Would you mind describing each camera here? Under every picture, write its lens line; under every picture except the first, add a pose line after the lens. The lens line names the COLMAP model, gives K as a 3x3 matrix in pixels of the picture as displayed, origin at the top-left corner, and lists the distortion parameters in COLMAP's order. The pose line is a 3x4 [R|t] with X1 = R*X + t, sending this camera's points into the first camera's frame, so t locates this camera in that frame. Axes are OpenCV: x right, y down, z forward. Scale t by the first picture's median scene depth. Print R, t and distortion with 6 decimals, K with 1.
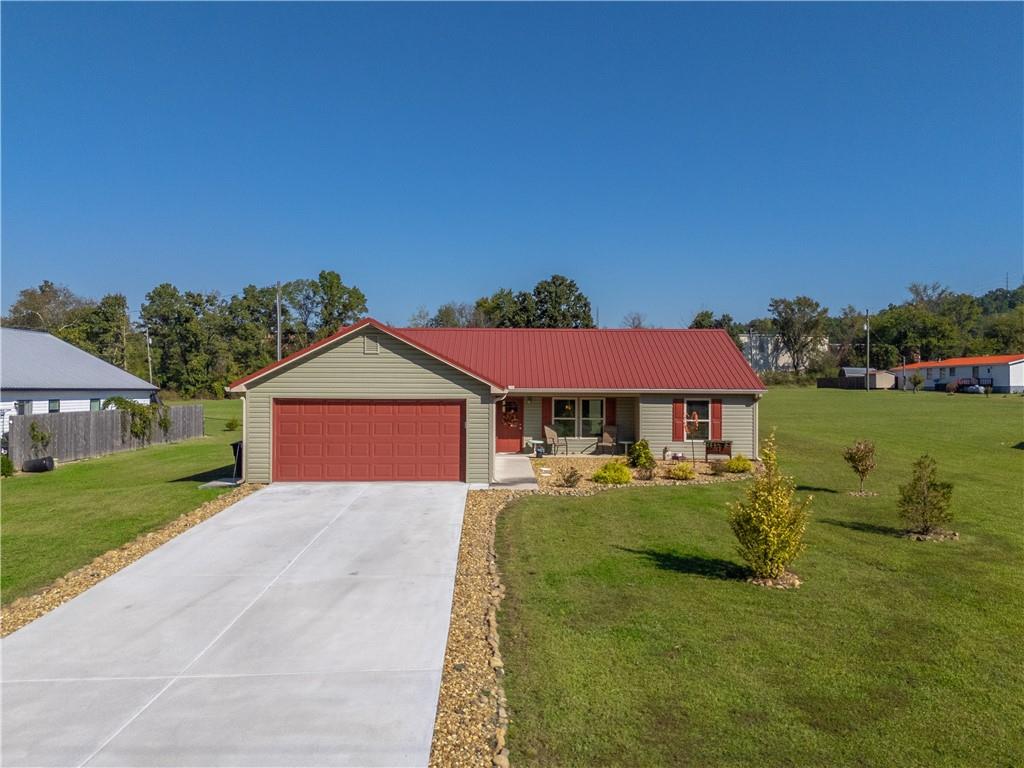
lens RADIAL K [[752.4, 0, 512.0], [0, 752.4, 384.0], [0, 0, 1]] dist [0.074261, -0.068949]
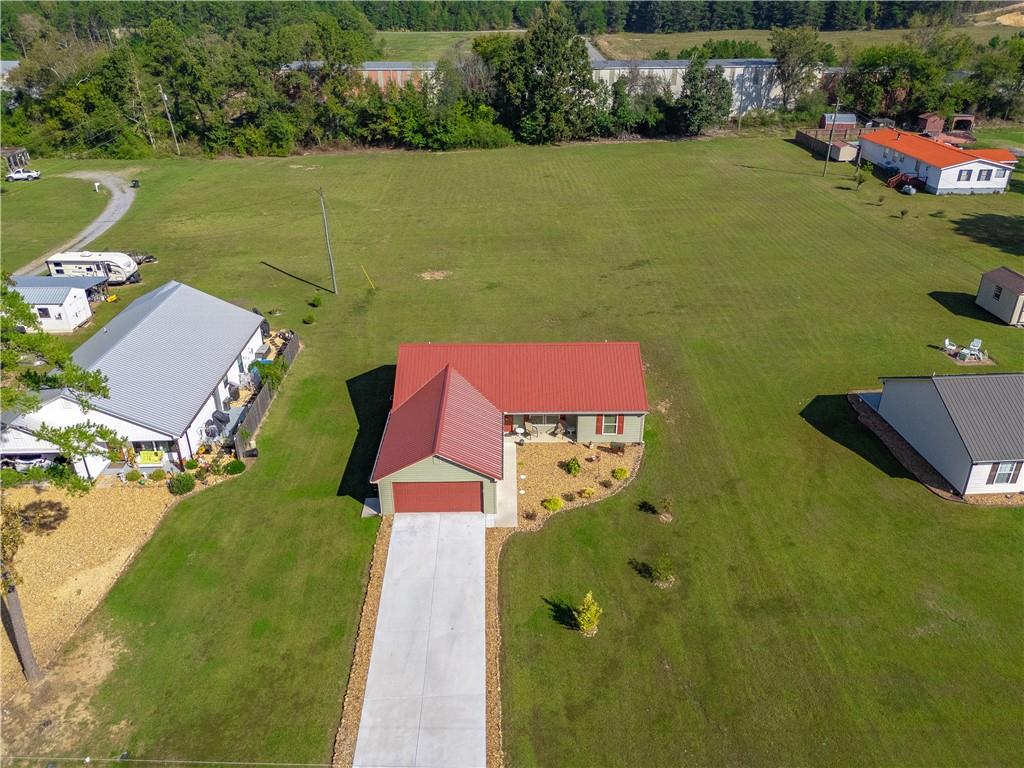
lens RADIAL K [[752.4, 0, 512.0], [0, 752.4, 384.0], [0, 0, 1]] dist [0.074261, -0.068949]
pose [[0.999994, -0.002243, -0.002464, 0.018440], [0.003126, 0.887754, 0.460307, -0.865891], [0.001155, -0.460312, 0.887757, -0.540466]]
